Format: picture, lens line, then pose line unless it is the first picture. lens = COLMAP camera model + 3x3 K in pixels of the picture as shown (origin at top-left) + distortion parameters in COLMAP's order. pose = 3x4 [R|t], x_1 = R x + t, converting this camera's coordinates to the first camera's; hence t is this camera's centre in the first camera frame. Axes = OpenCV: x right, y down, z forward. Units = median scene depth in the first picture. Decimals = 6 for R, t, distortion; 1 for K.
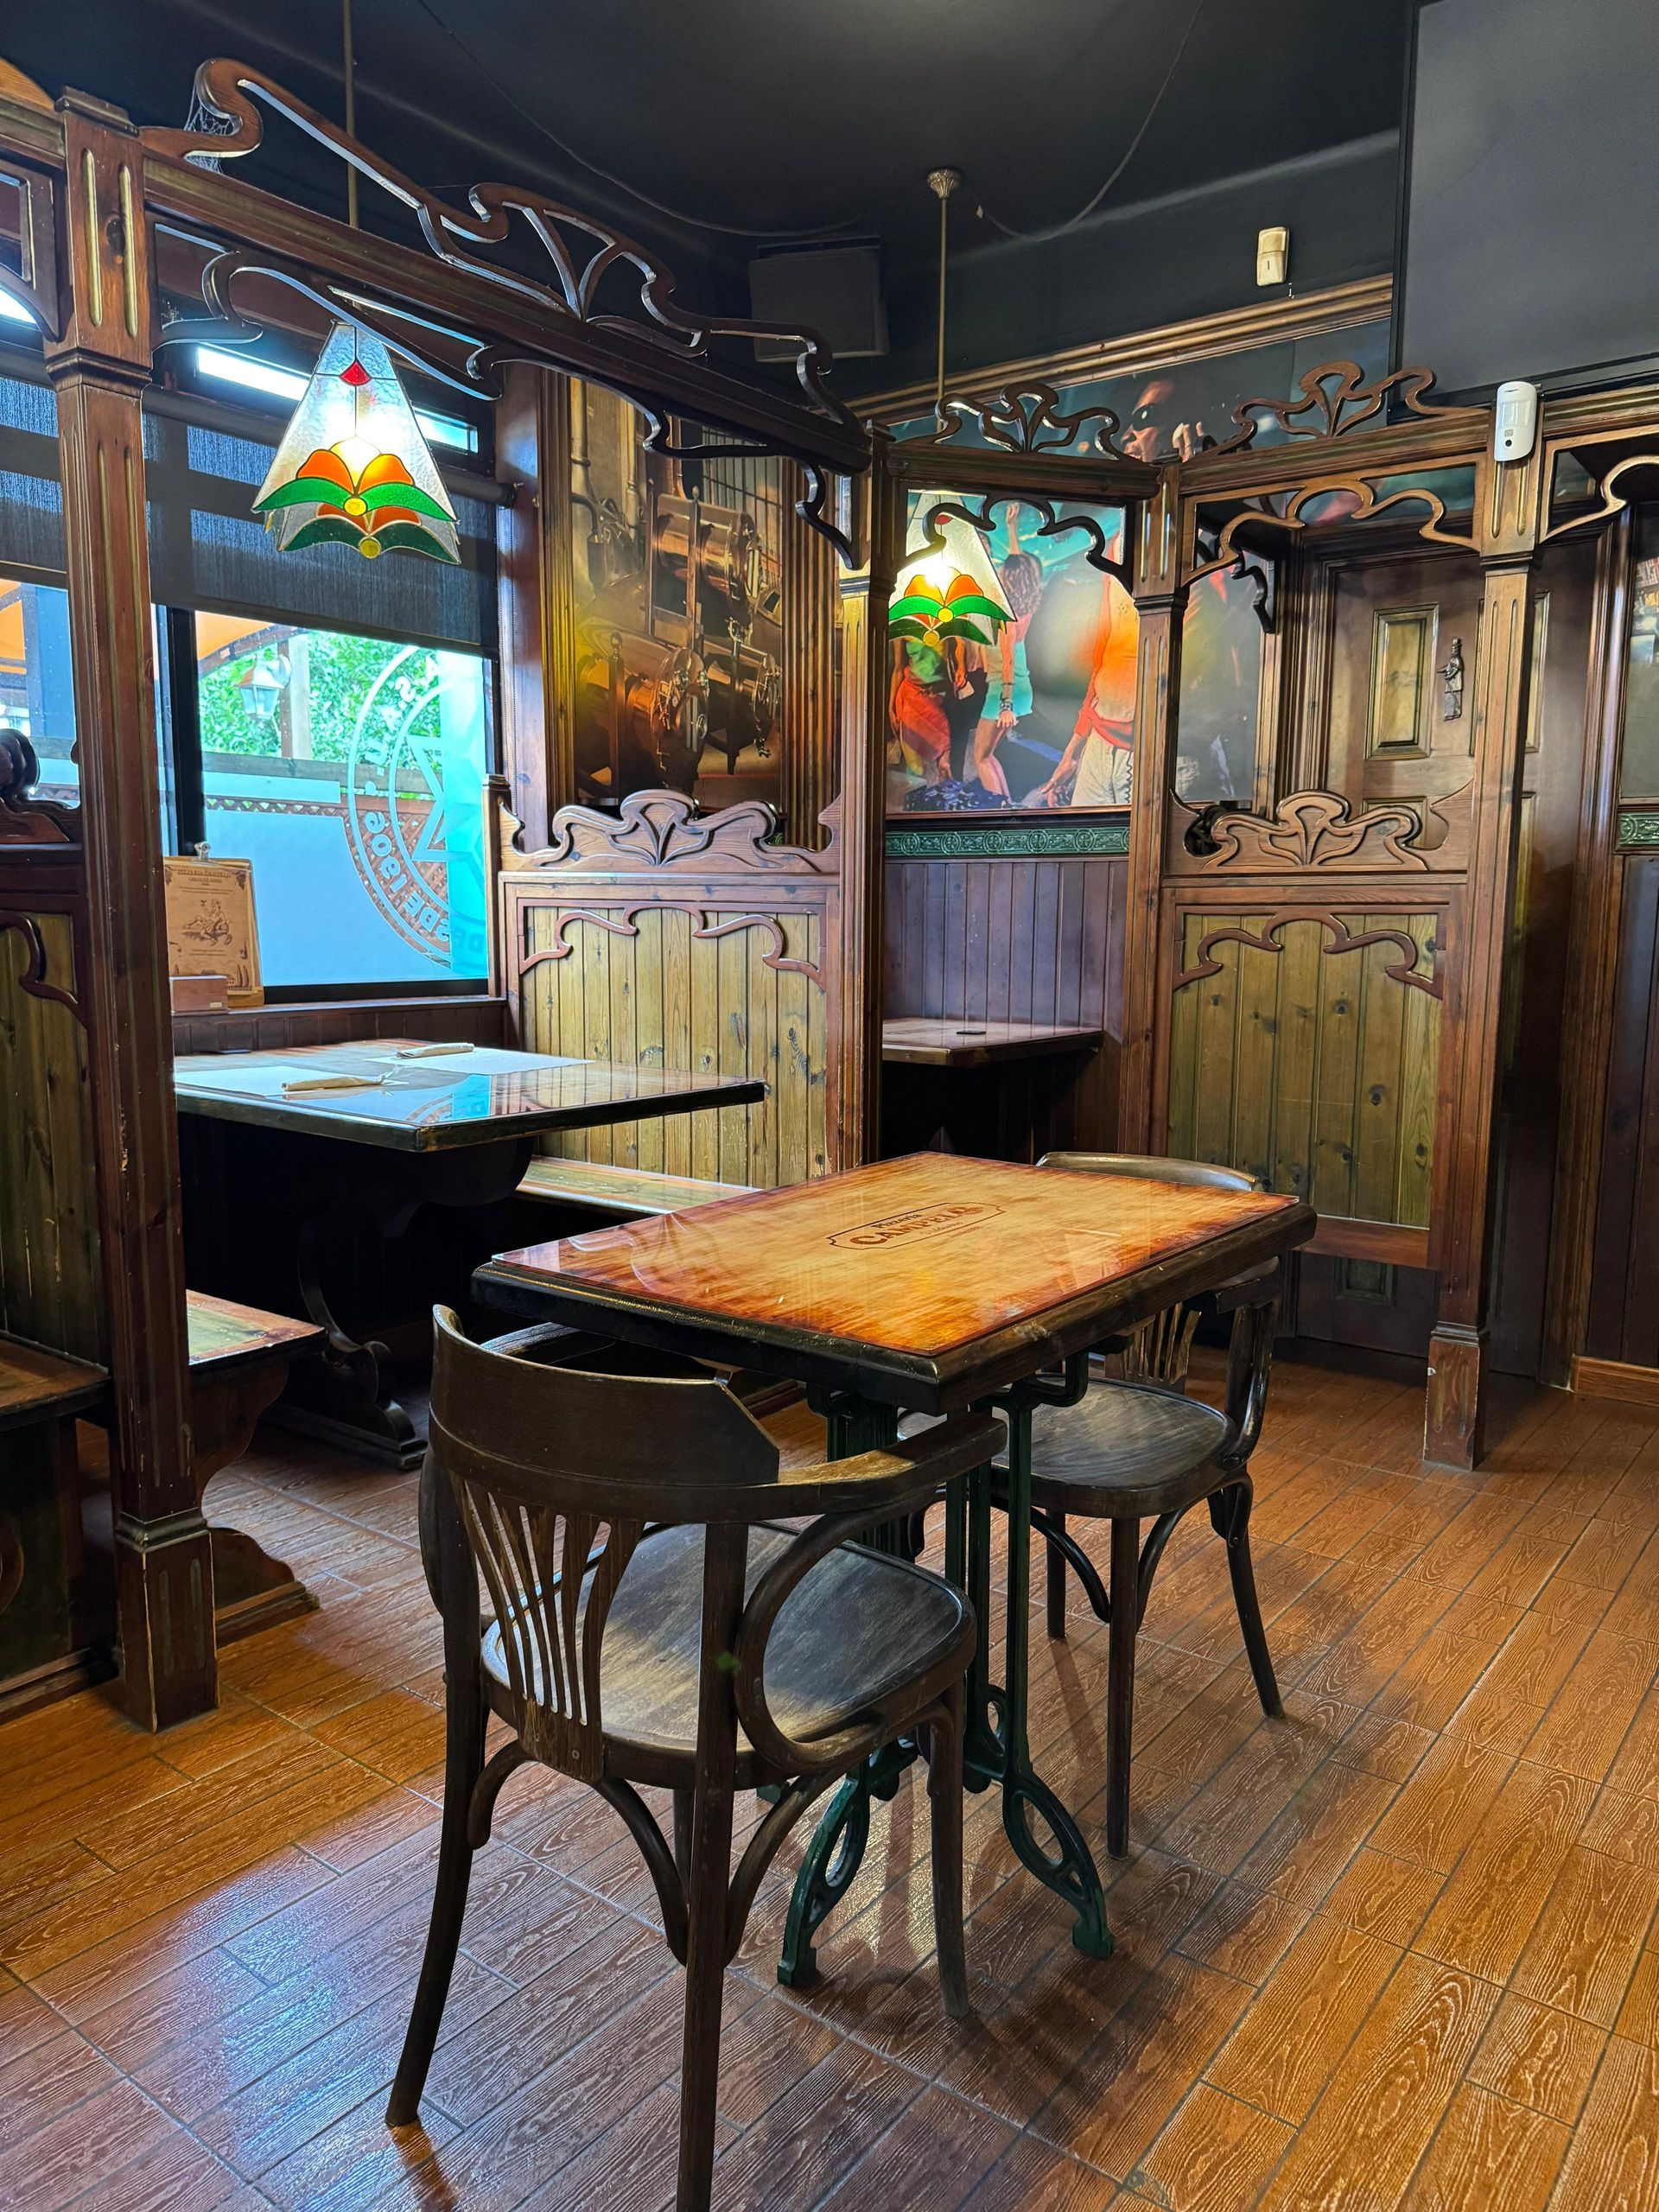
lens RADIAL K [[1548.5, 0, 816.3], [0, 1548.5, 1147.9], [0, 0, 1]] dist [0.064079, -0.076190]
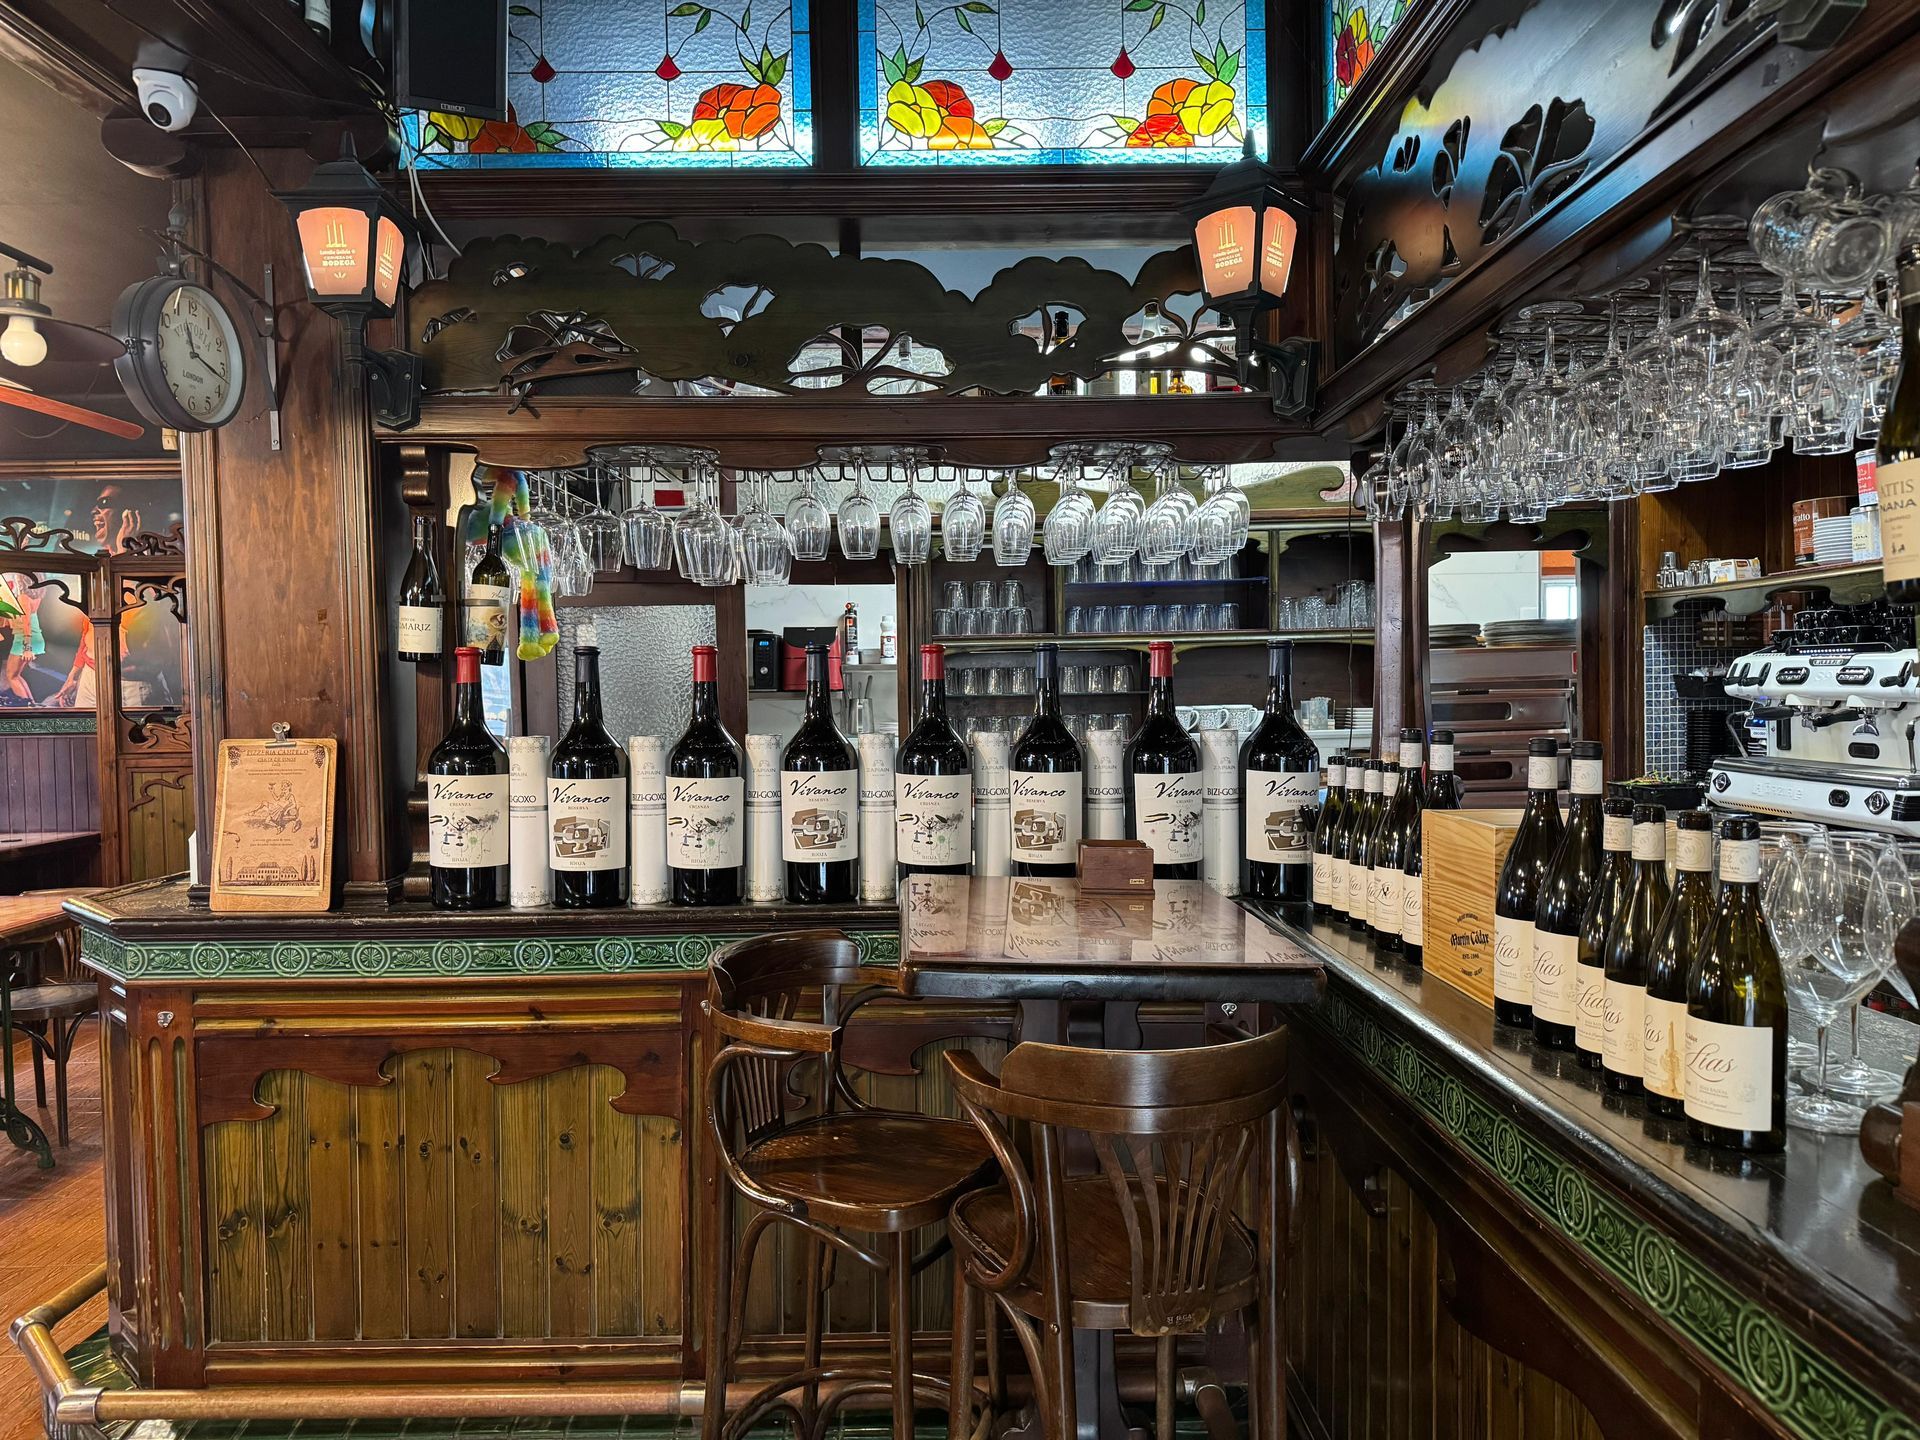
lens RADIAL K [[1344.1, 0, 957.2], [0, 1344.1, 721.6], [0, 0, 1]] dist [0.064079, -0.076190]
pose [[0.781449, -0.038158, 0.622802, -0.018480], [0.119080, 0.988904, -0.088825, 0.063727], [-0.612502, 0.143575, 0.777321, -0.983634]]
